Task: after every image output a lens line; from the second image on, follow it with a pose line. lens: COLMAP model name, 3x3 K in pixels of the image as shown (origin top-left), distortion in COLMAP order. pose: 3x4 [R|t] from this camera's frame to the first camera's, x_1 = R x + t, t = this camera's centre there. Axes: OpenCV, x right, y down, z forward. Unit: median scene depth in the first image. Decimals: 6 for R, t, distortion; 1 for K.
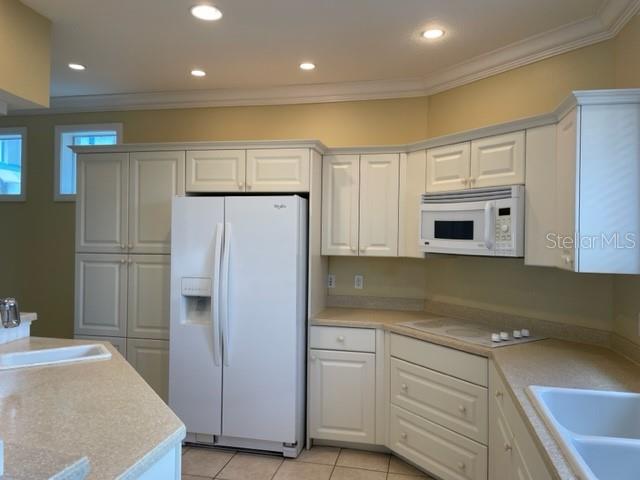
lens RADIAL K [[483.8, 0, 318.0], [0, 483.8, 232.7], [0, 0, 1]] dist [0.088865, -0.121050]
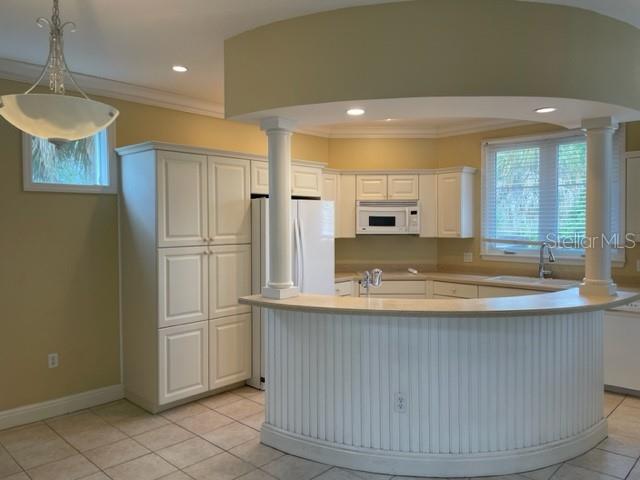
lens RADIAL K [[483.8, 0, 318.0], [0, 483.8, 232.7], [0, 0, 1]] dist [0.088865, -0.121050]
pose [[0.521680, -0.031331, 0.852566, -1.222696], [0.011587, 0.999493, 0.029640, -0.017279], [-0.853062, -0.005584, 0.521779, 0.200529]]
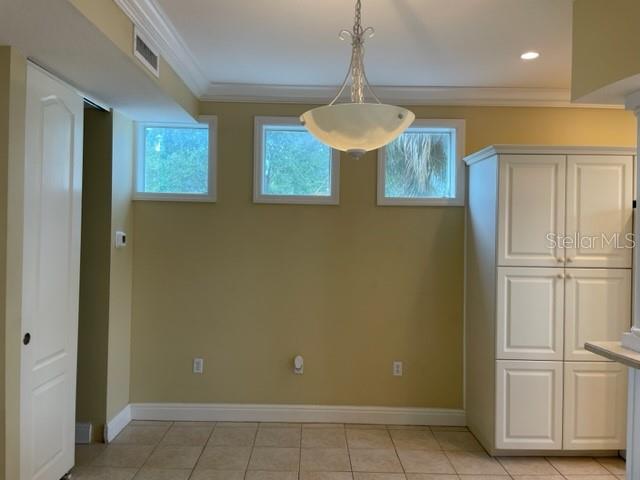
lens RADIAL K [[483.8, 0, 318.0], [0, 483.8, 232.7], [0, 0, 1]] dist [0.088865, -0.121050]
pose [[0.974588, 0.008101, 0.223860, -1.042714], [-0.007868, 0.999967, -0.001932, -0.015946], [-0.223869, 0.000122, 0.974619, 0.223484]]
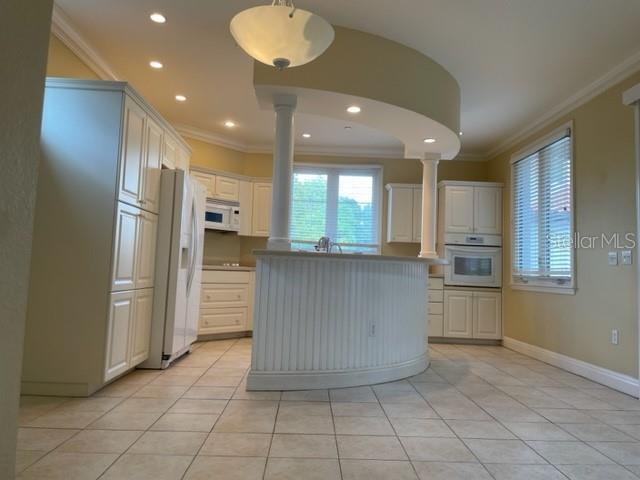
lens RADIAL K [[483.8, 0, 318.0], [0, 483.8, 232.7], [0, 0, 1]] dist [0.088865, -0.121050]
pose [[-0.238436, 0.058396, 0.969401, -1.498597], [-0.036471, 0.996948, -0.069026, 0.154096], [-0.970473, -0.051814, -0.235578, 0.884716]]
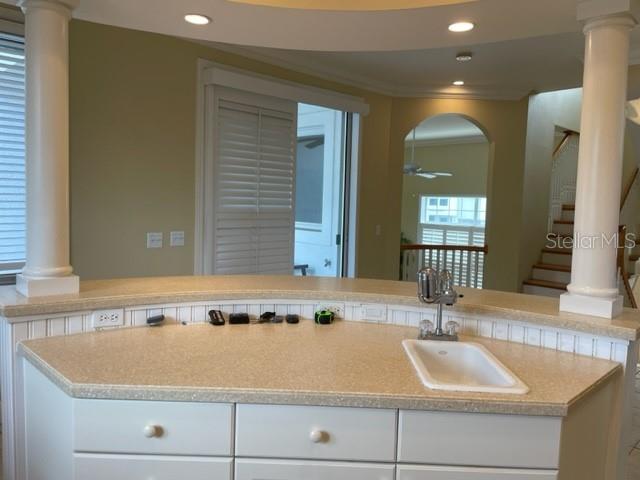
lens RADIAL K [[483.8, 0, 318.0], [0, 483.8, 232.7], [0, 0, 1]] dist [0.088865, -0.121050]
pose [[-0.542482, 0.035813, -0.839303, 0.092879], [-0.035998, 0.997182, 0.065817, 0.018404], [0.839295, 0.065918, -0.539665, 0.757463]]
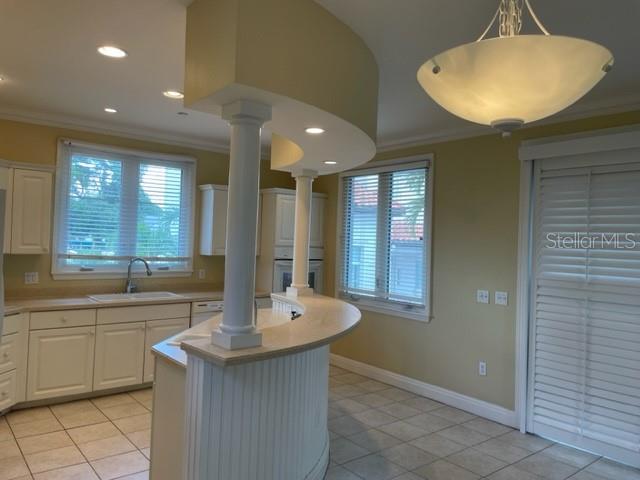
lens RADIAL K [[483.8, 0, 318.0], [0, 483.8, 232.7], [0, 0, 1]] dist [0.088865, -0.121050]
pose [[-0.780905, -0.027043, 0.624064, -0.989365], [-0.040929, 0.999131, -0.007919, -0.022479], [-0.623308, -0.031726, -0.781333, 1.167180]]
